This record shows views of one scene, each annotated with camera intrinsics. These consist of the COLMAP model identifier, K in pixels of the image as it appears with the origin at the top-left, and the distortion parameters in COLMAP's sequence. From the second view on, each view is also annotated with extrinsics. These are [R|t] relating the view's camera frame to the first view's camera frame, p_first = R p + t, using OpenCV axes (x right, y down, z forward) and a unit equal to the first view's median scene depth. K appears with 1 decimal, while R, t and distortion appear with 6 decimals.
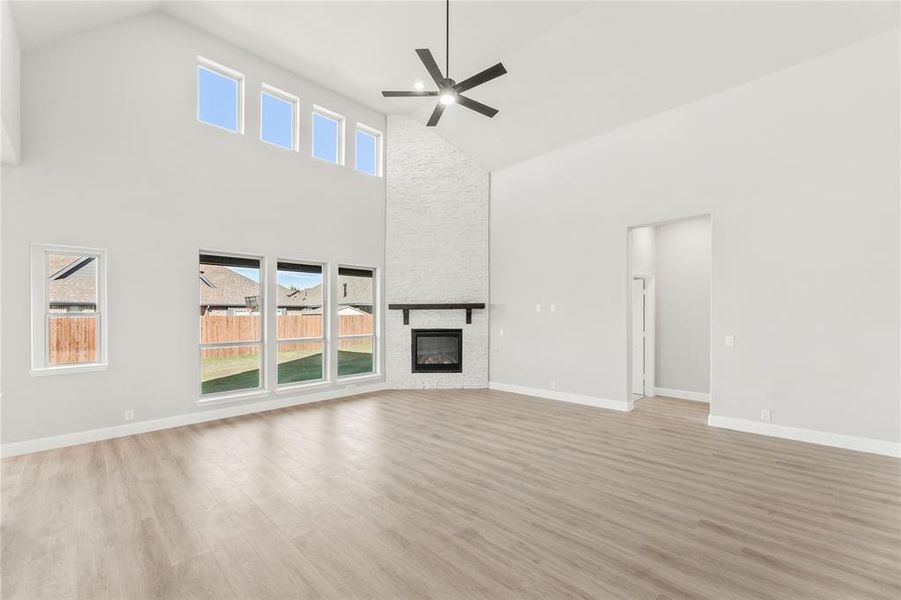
lens RADIAL K [[371.3, 0, 450.7], [0, 371.3, 305.6], [0, 0, 1]] dist [0.001128, 0.000197]
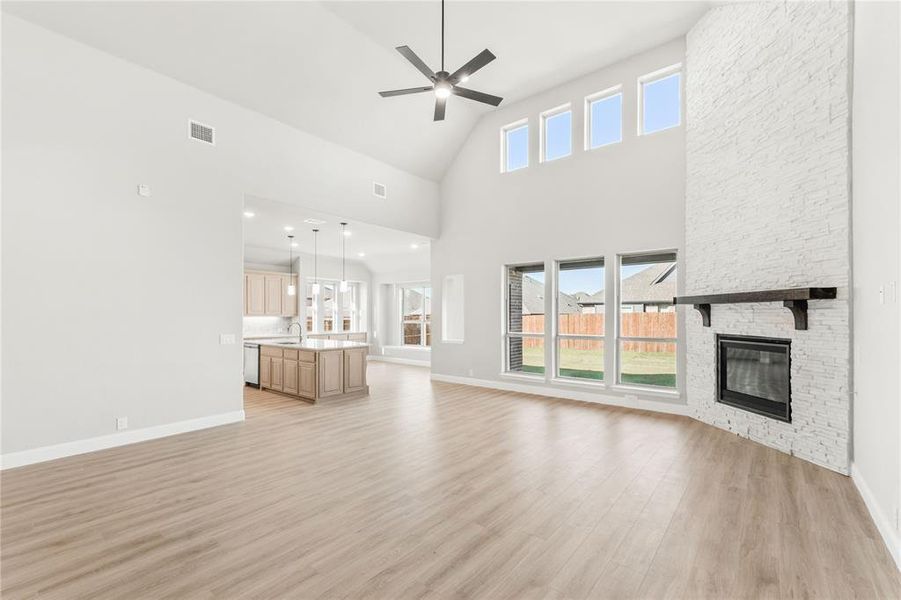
lens RADIAL K [[371.3, 0, 450.7], [0, 371.3, 305.6], [0, 0, 1]] dist [0.001128, 0.000197]
pose [[0.106728, -0.014946, -0.994176, 0.499210], [0.029096, 0.999506, -0.011903, 0.008321], [0.993862, -0.027657, 0.107110, 0.479434]]
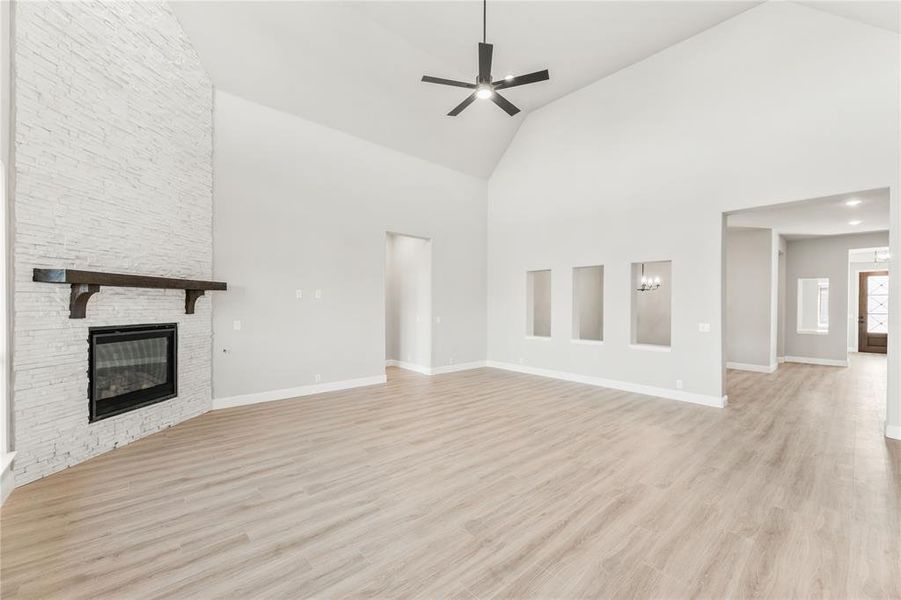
lens RADIAL K [[371.3, 0, 450.7], [0, 371.3, 305.6], [0, 0, 1]] dist [0.001128, 0.000197]
pose [[0.047952, 0.005735, 0.998833, -0.546823], [-0.036434, 0.999328, -0.003989, 0.021667], [-0.998185, -0.036200, 0.048128, 0.543053]]
